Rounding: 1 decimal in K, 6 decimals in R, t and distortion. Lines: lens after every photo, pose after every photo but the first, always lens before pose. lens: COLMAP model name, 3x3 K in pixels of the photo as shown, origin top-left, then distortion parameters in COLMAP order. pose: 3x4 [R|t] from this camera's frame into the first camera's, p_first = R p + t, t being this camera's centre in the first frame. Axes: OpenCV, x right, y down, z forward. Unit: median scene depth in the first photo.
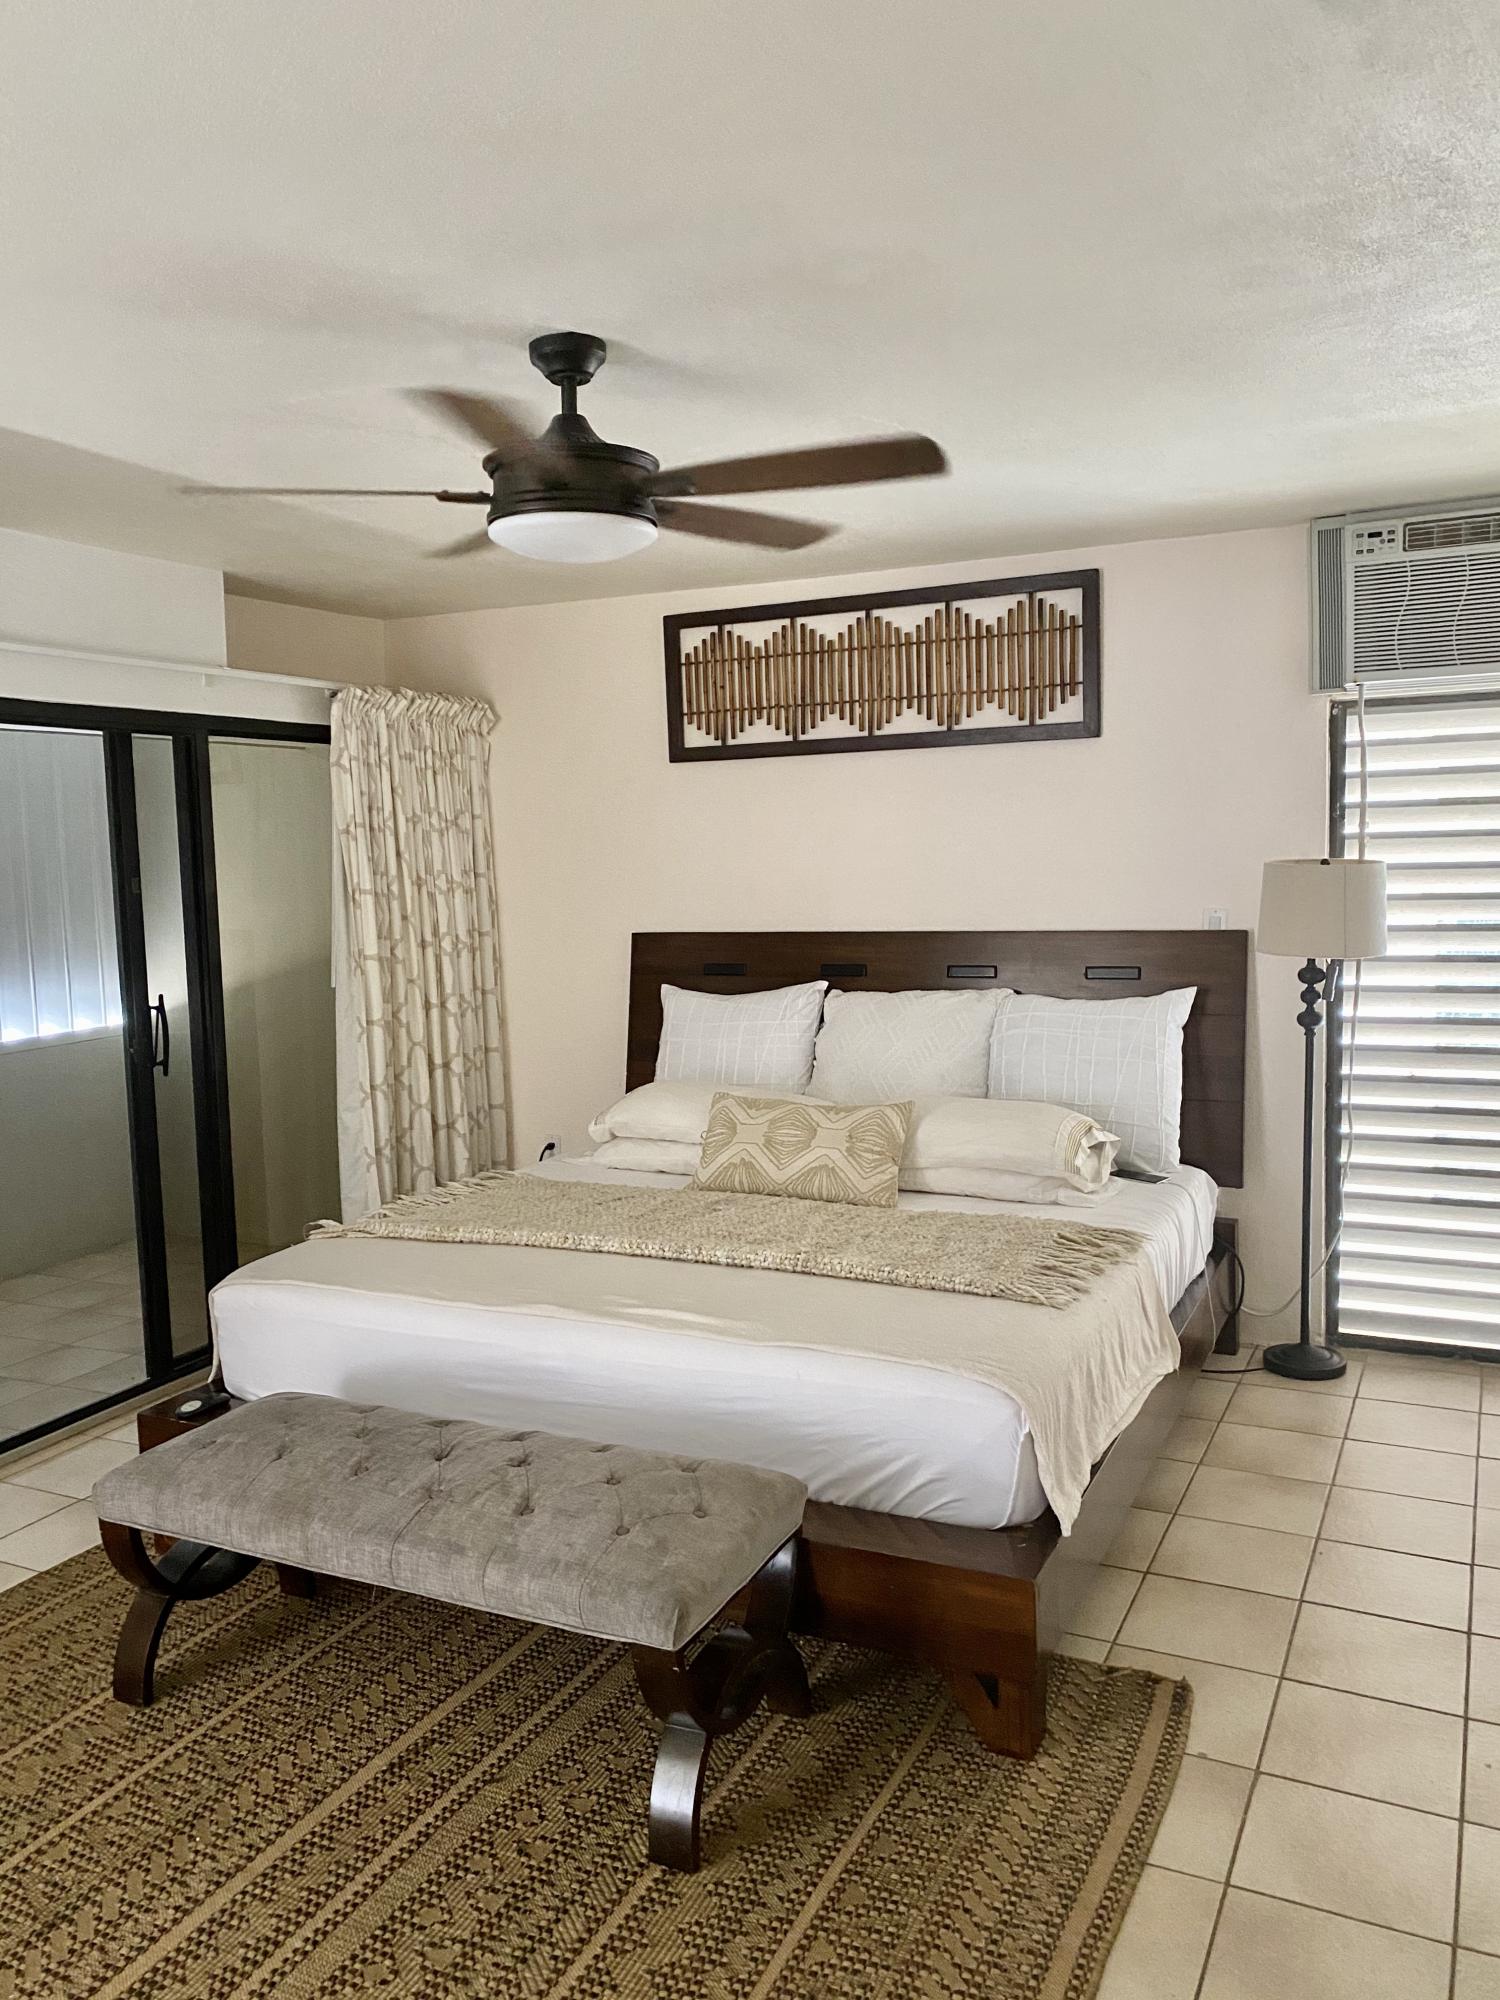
lens RADIAL K [[1531.2, 0, 750.0], [0, 1531.2, 1000.0], [0, 0, 1]] dist [0.130160, -0.215523]
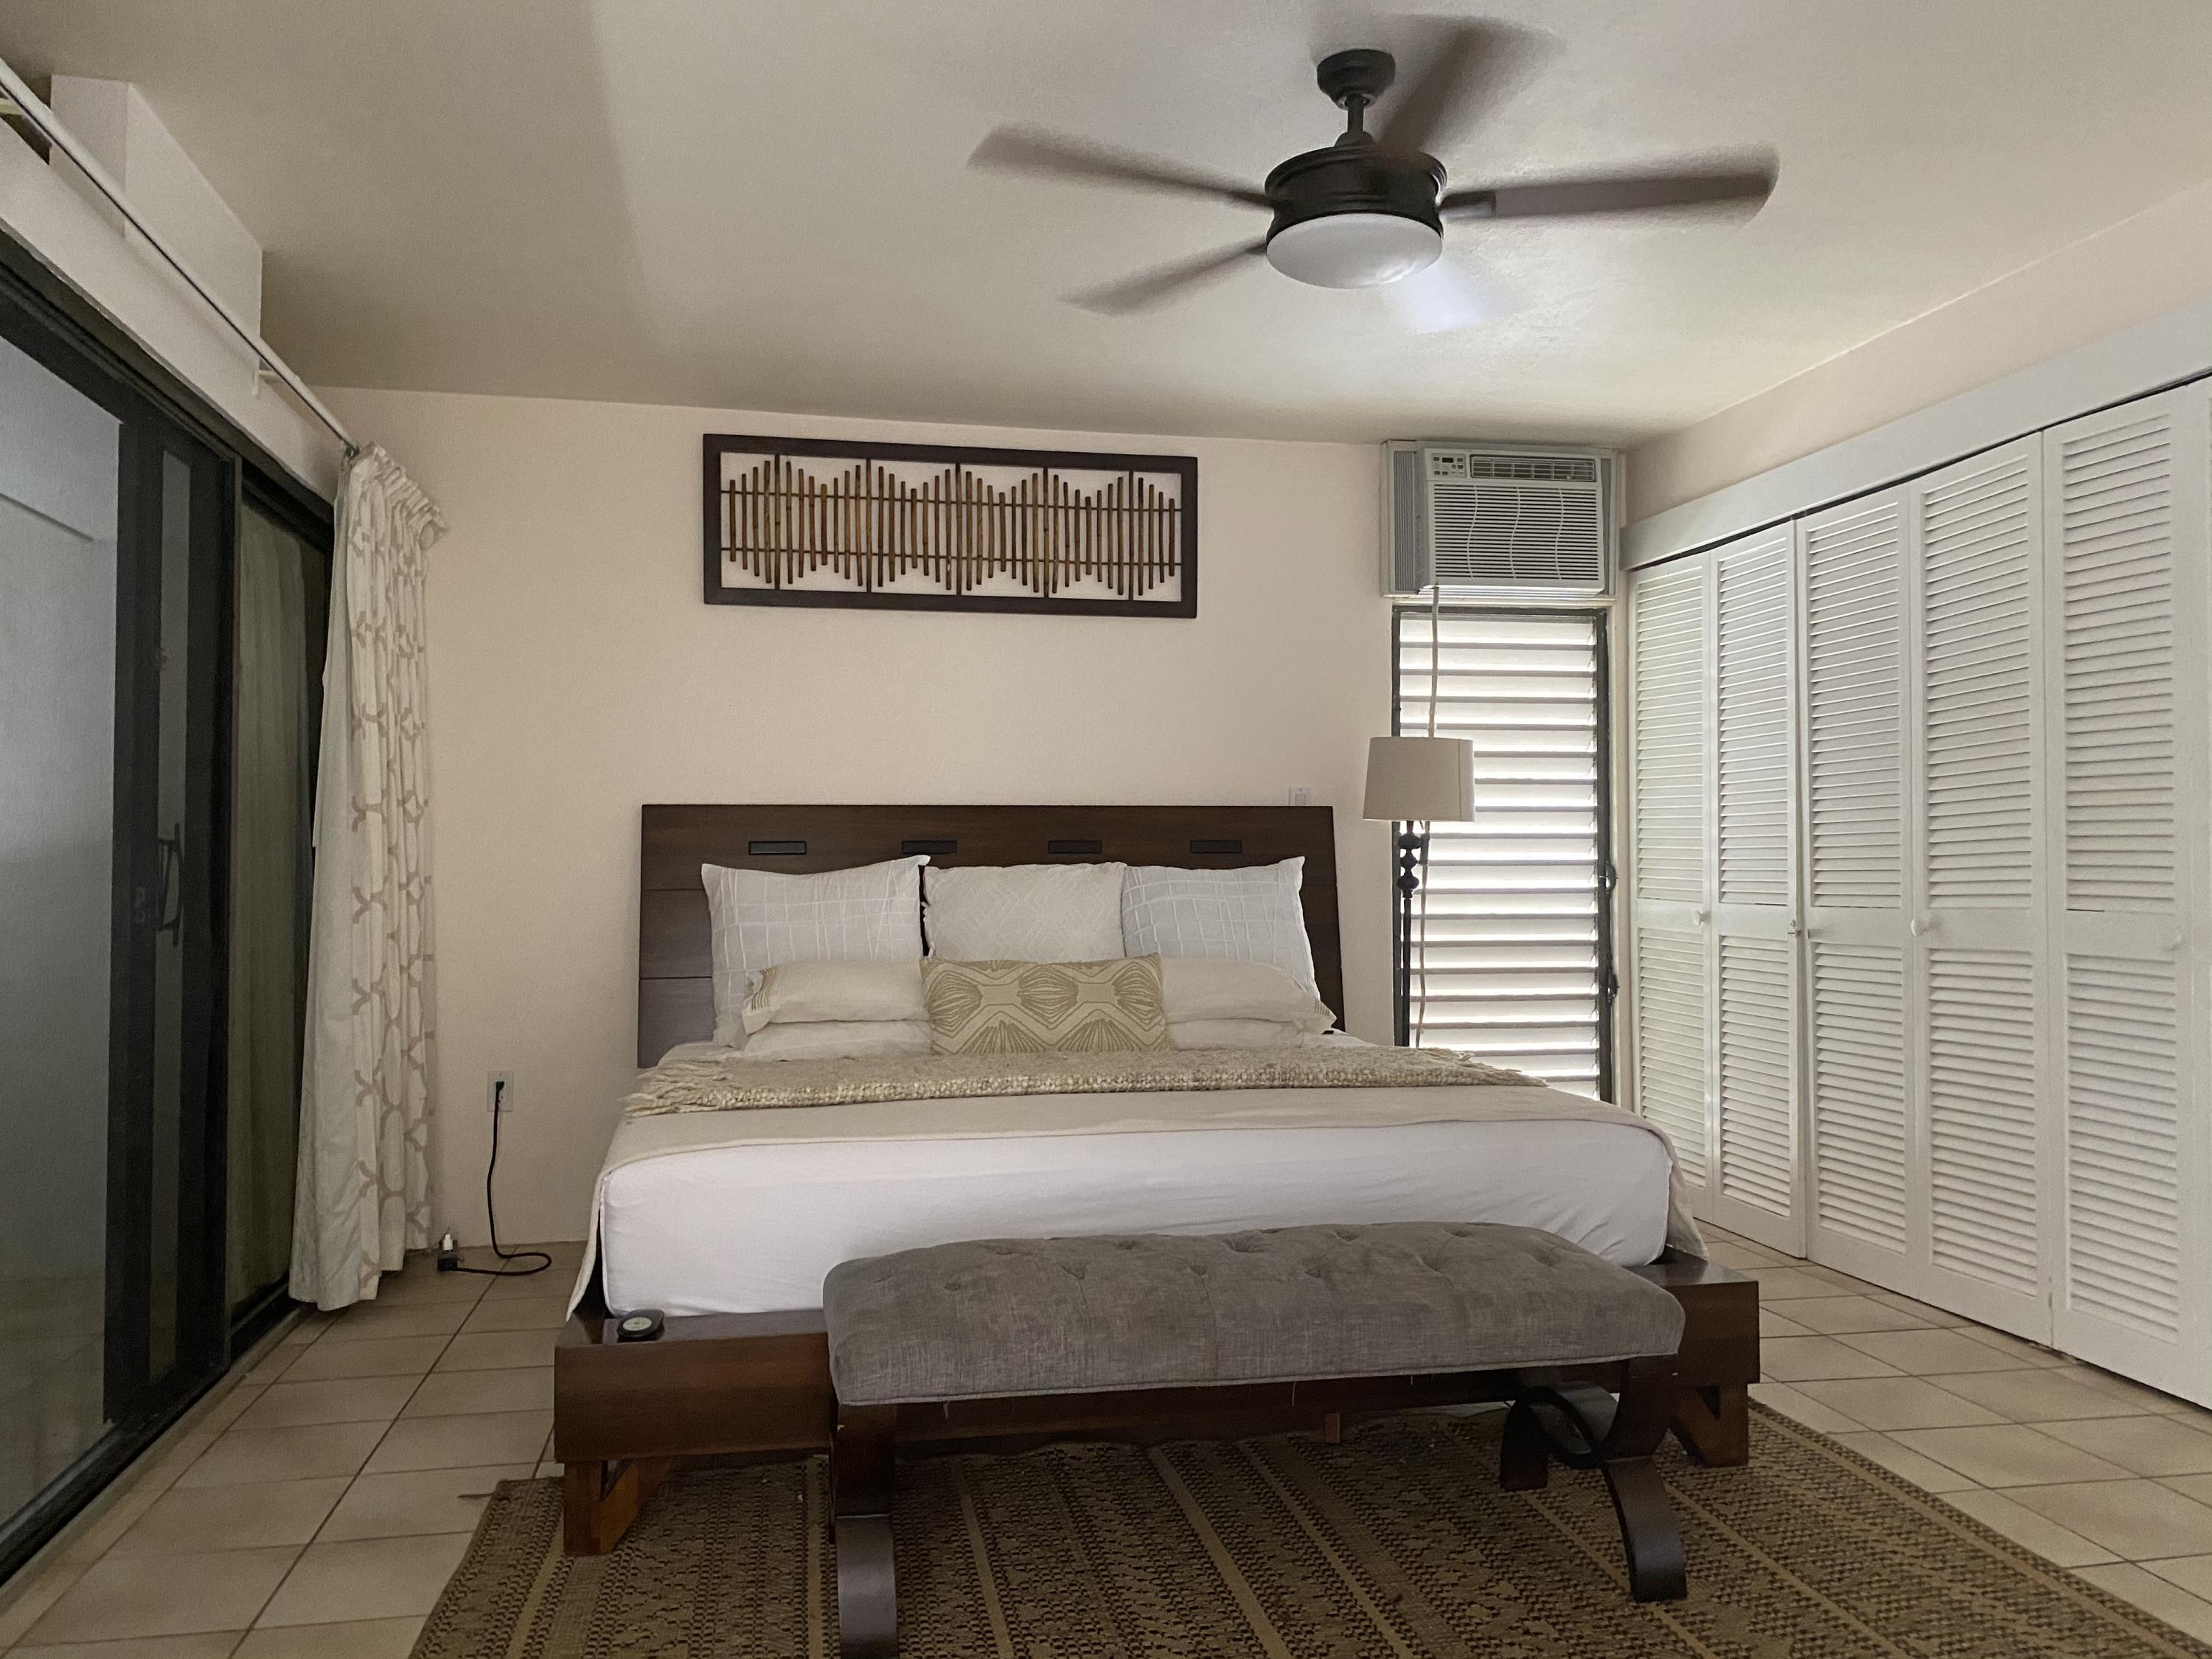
lens RADIAL K [[1693.5, 0, 1106.0], [0, 1693.5, 829.5], [0, 0, 1]] dist [0.130160, -0.215523]
pose [[0.792023, 0.041676, 0.609067, -0.489108], [0.042489, 0.991485, -0.123095, 0.103036], [-0.609011, 0.123373, 0.783508, 0.163106]]
